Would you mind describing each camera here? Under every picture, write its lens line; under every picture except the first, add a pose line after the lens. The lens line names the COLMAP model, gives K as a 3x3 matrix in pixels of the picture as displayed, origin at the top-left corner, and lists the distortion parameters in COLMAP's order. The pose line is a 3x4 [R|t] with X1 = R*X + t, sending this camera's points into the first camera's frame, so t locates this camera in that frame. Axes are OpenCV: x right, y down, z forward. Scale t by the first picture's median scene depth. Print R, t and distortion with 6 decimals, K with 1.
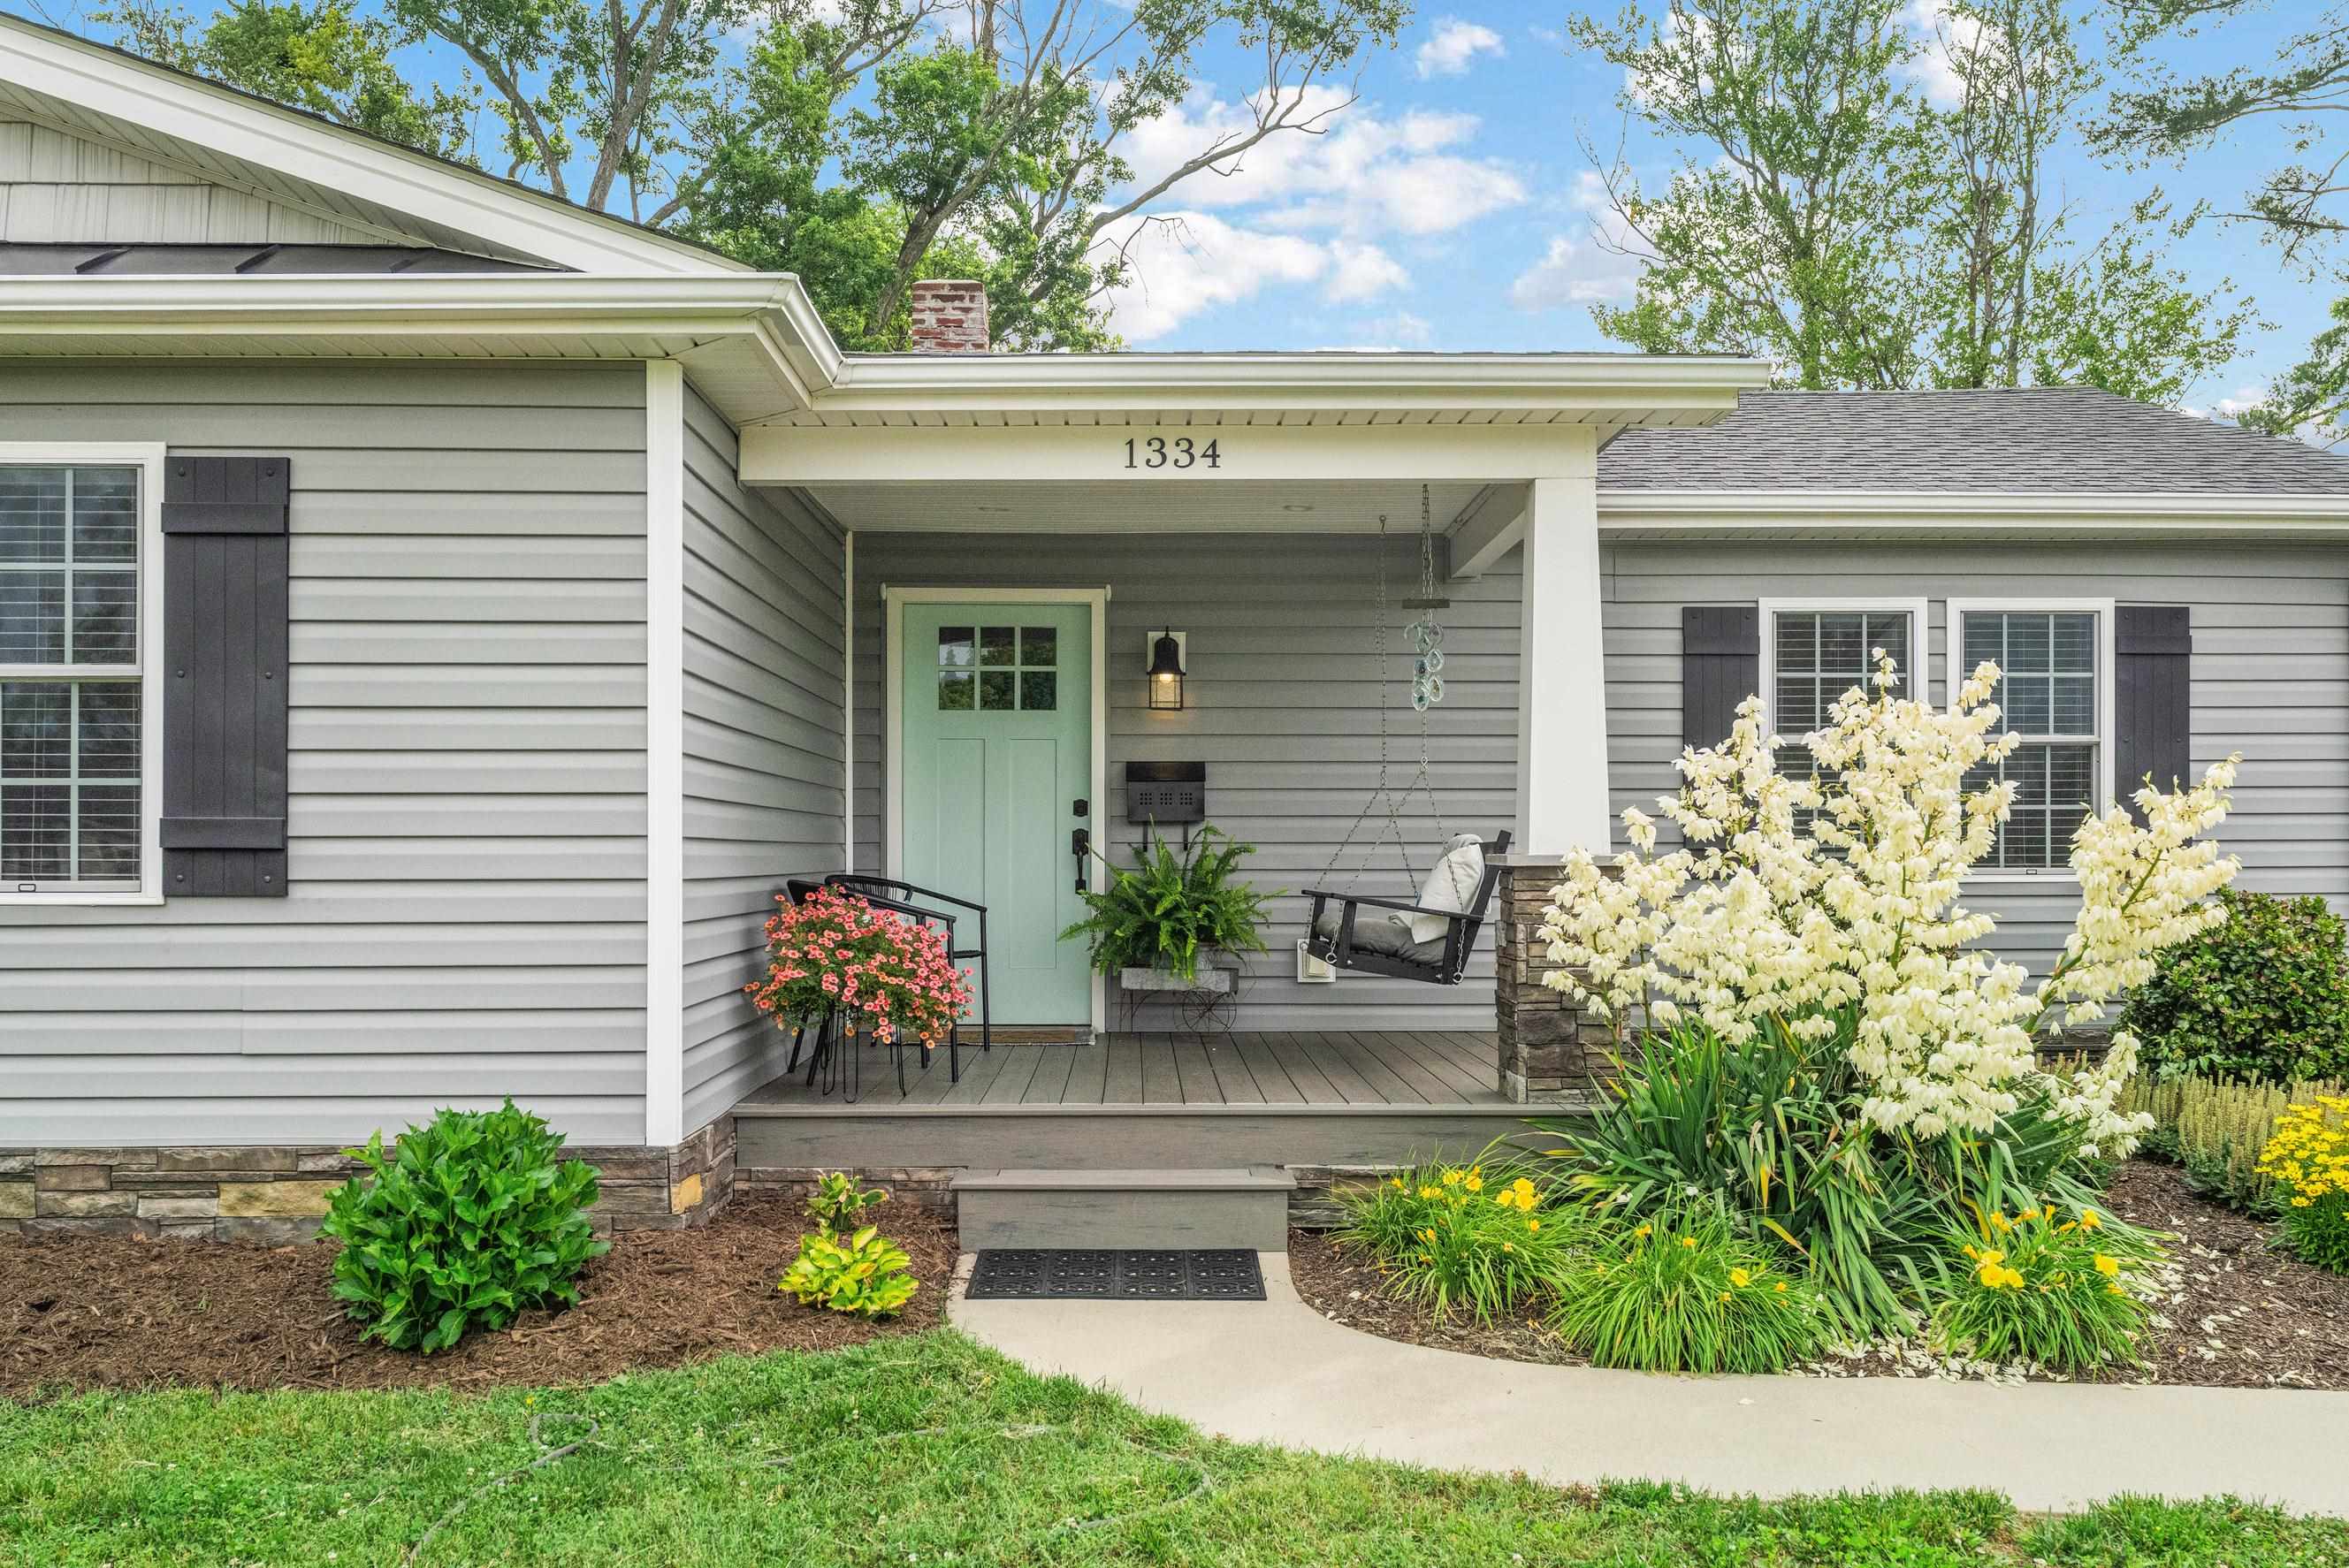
lens RADIAL K [[2085.4, 0, 1214.5], [0, 2085.4, 777.3], [0, 0, 1]] dist [-0.011376, 0.000767]
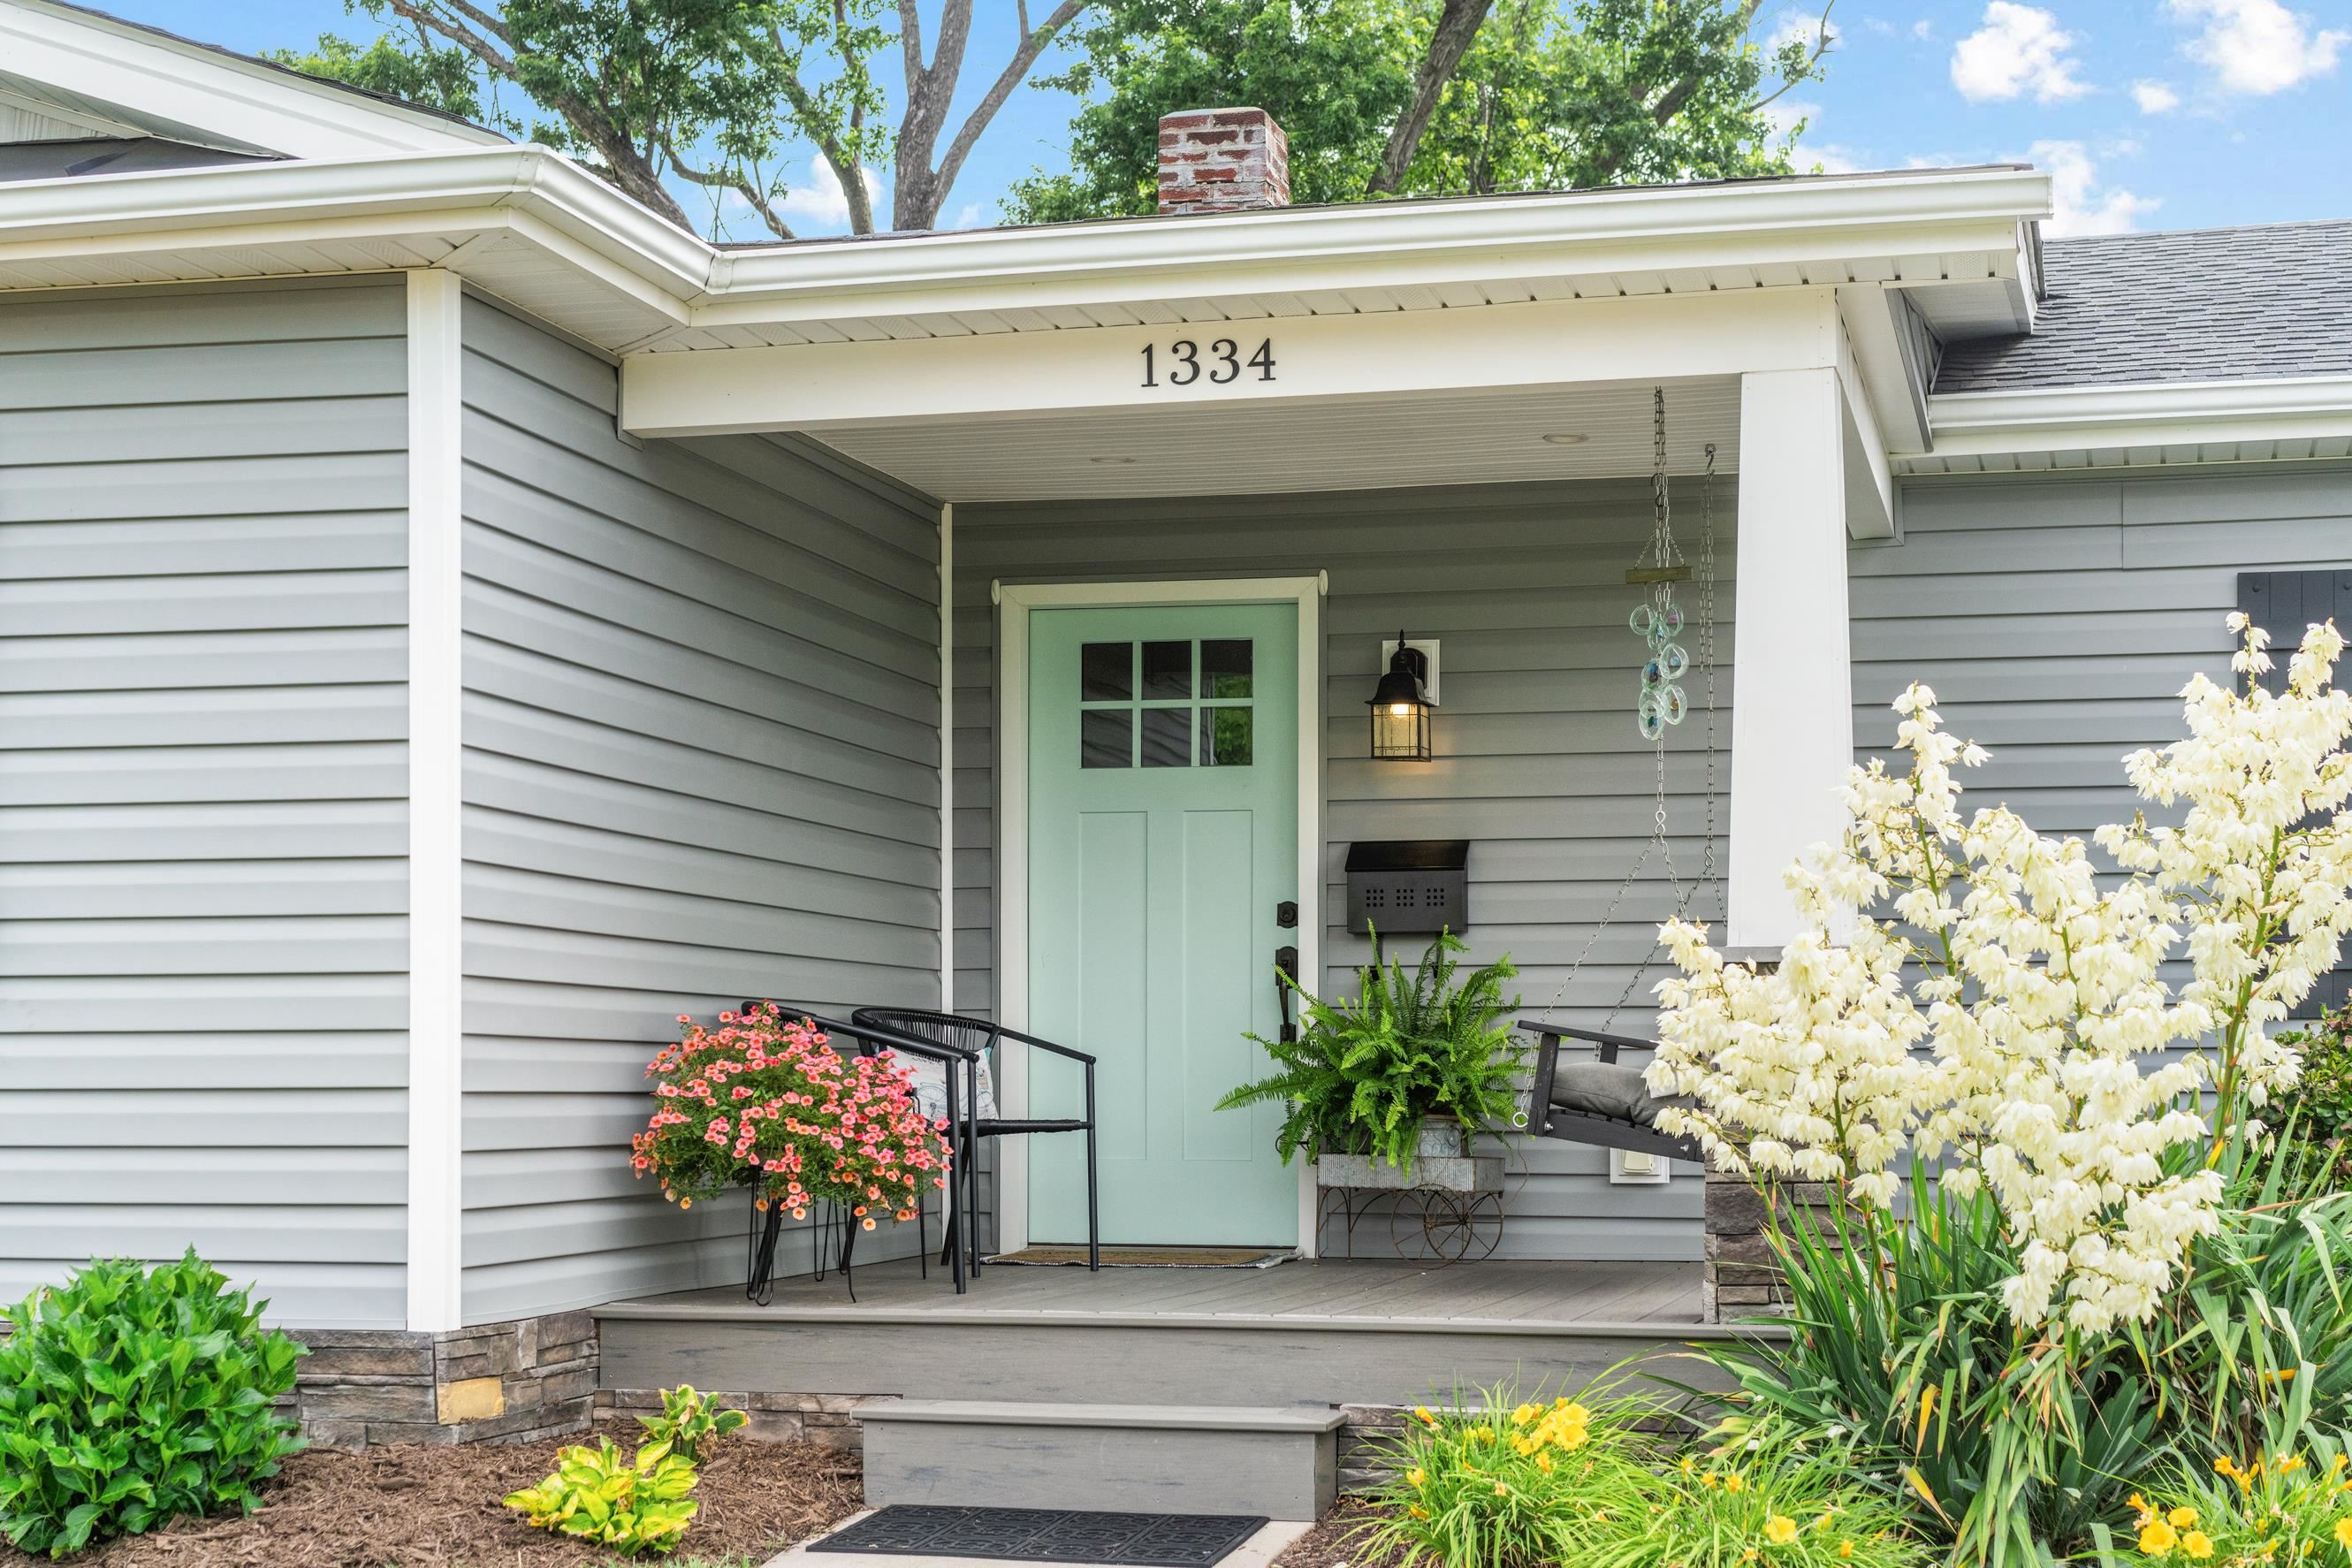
lens RADIAL K [[3667.5, 0, 1185.4], [0, 3667.5, 970.6], [0, 0, 1]] dist [-0.002166, -0.074099]
pose [[0.963489, -0.005377, -0.267692, 0.233493], [0.006467, 0.999974, 0.003191, 0.031237], [0.267668, -0.004806, 0.963499, -0.124435]]
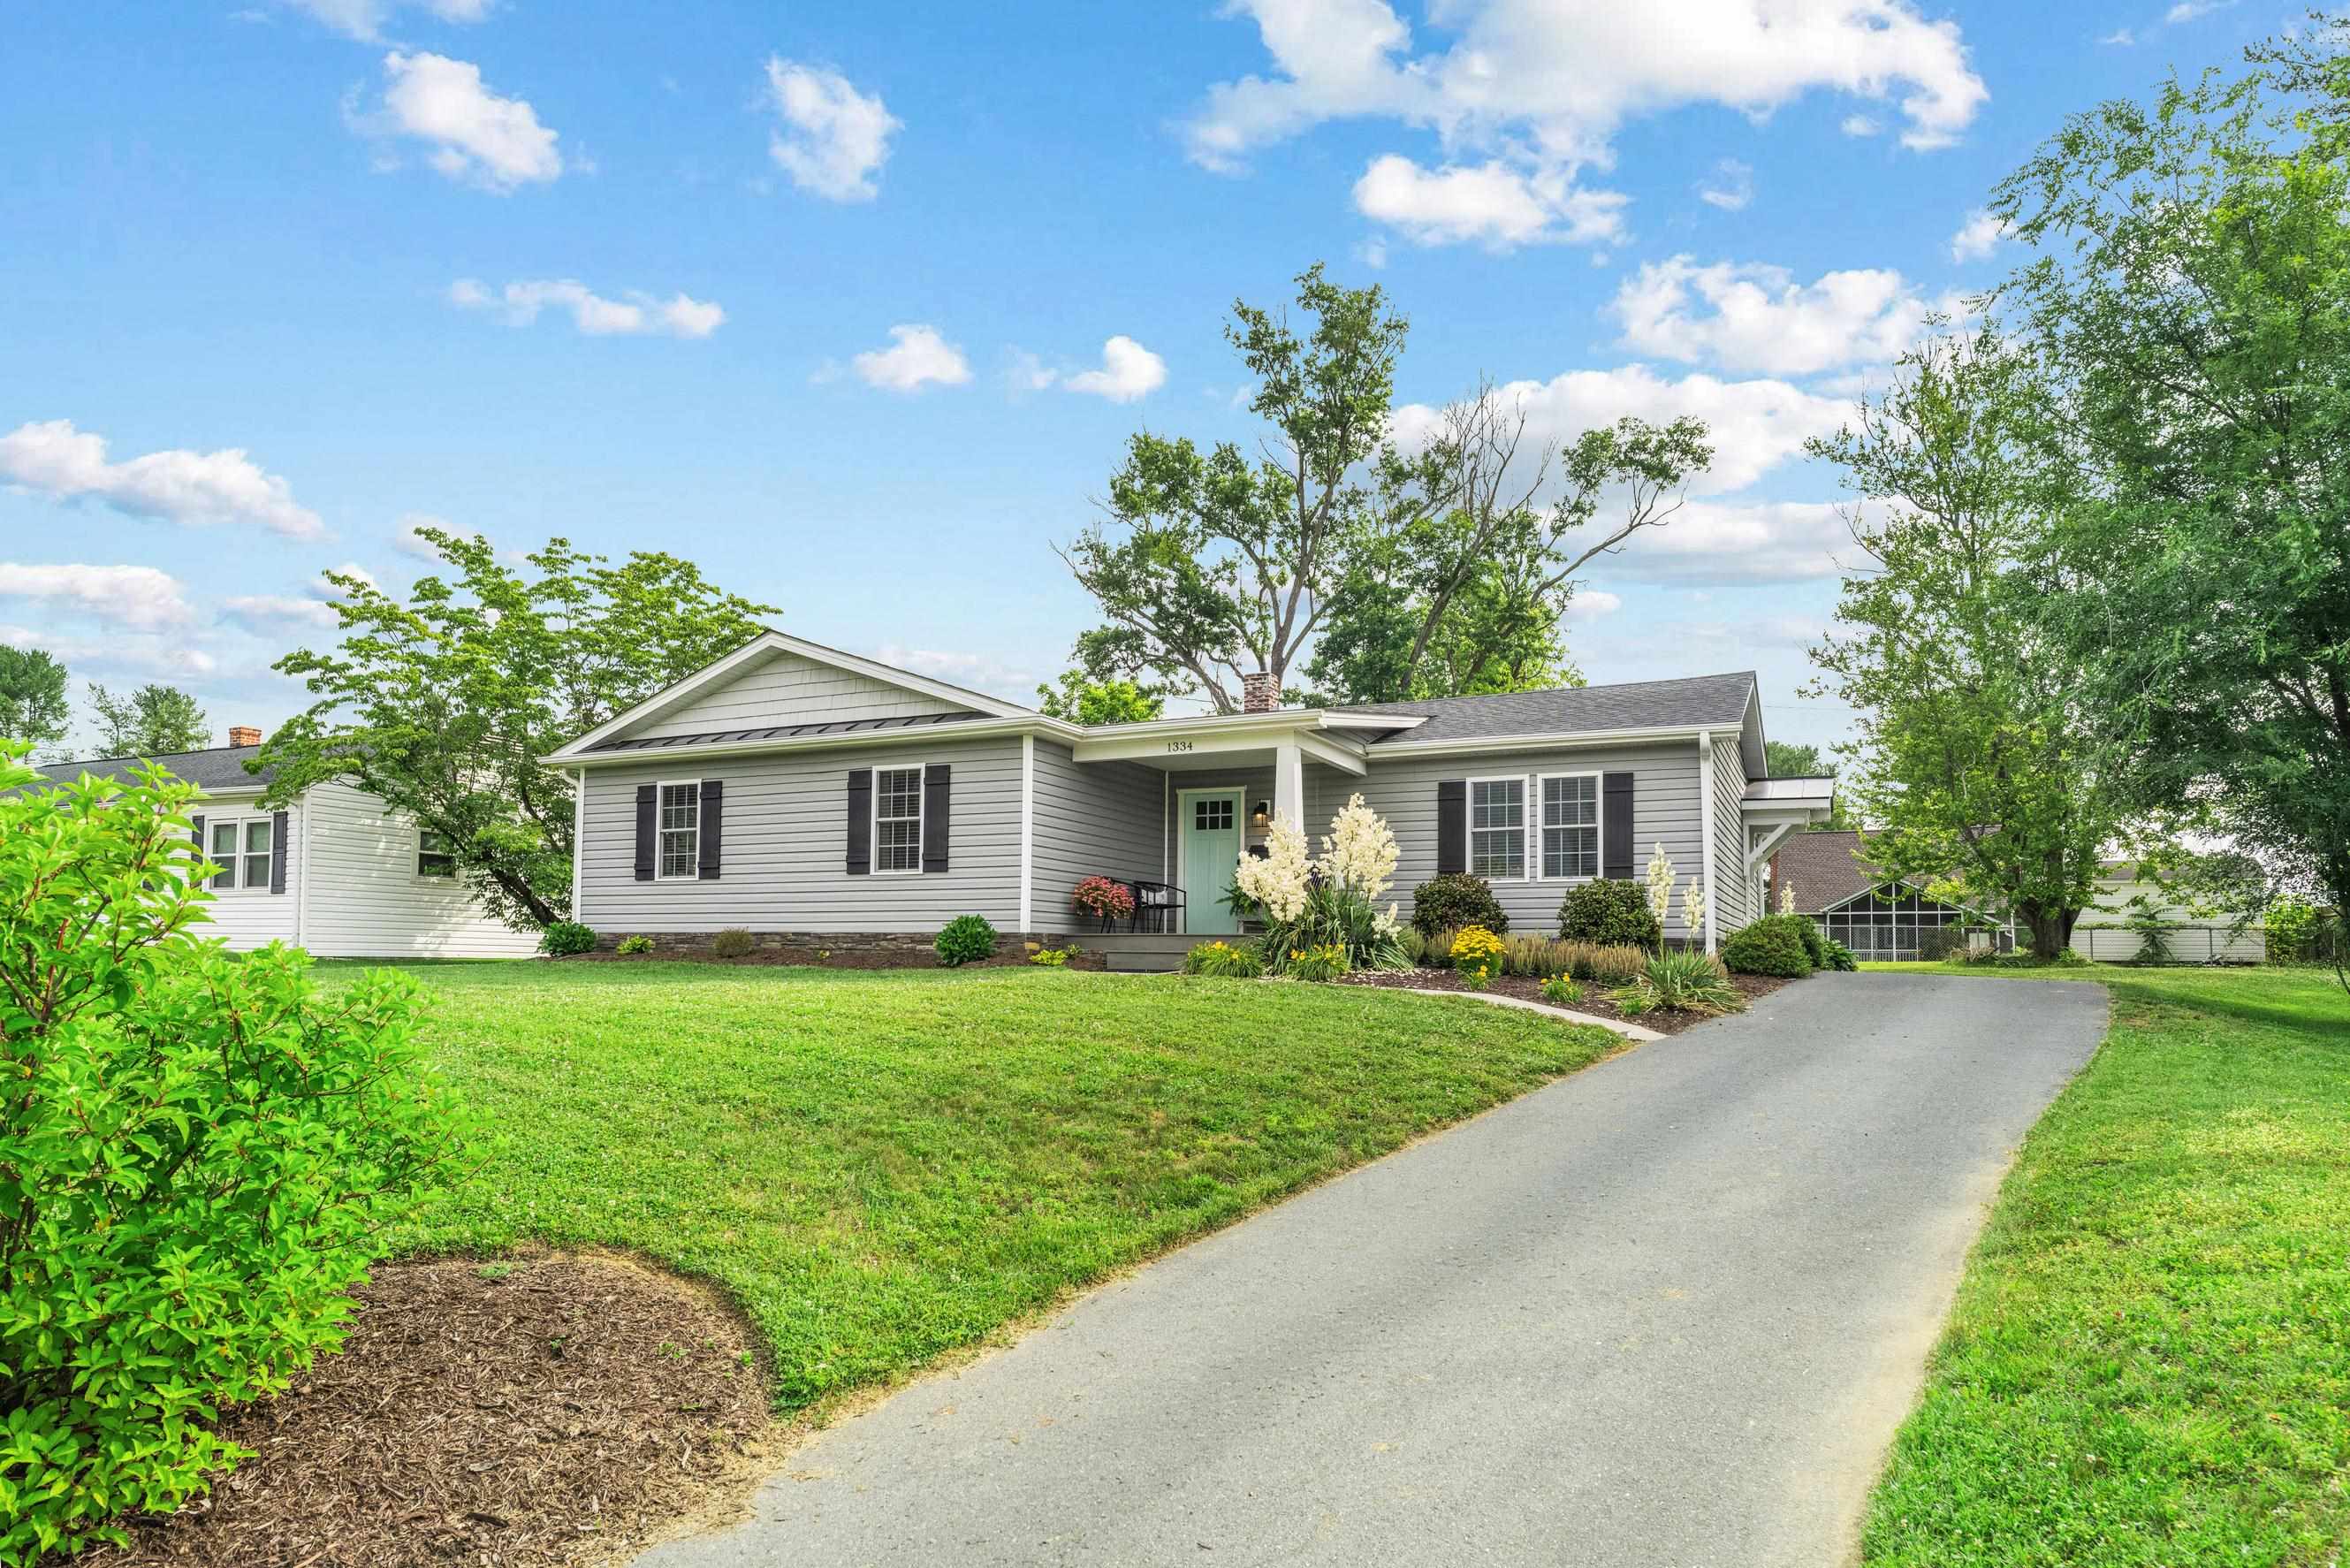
lens RADIAL K [[1356.9, 0, 1175.0], [0, 1356.9, 784.0], [0, 0, 1]] dist [0.000029, 0.000153]
pose [[0.886462, -0.049679, -0.460127, 0.804780], [0.003591, 0.994930, -0.100502, 0.105763], [0.462787, 0.087439, 0.882146, -0.786954]]
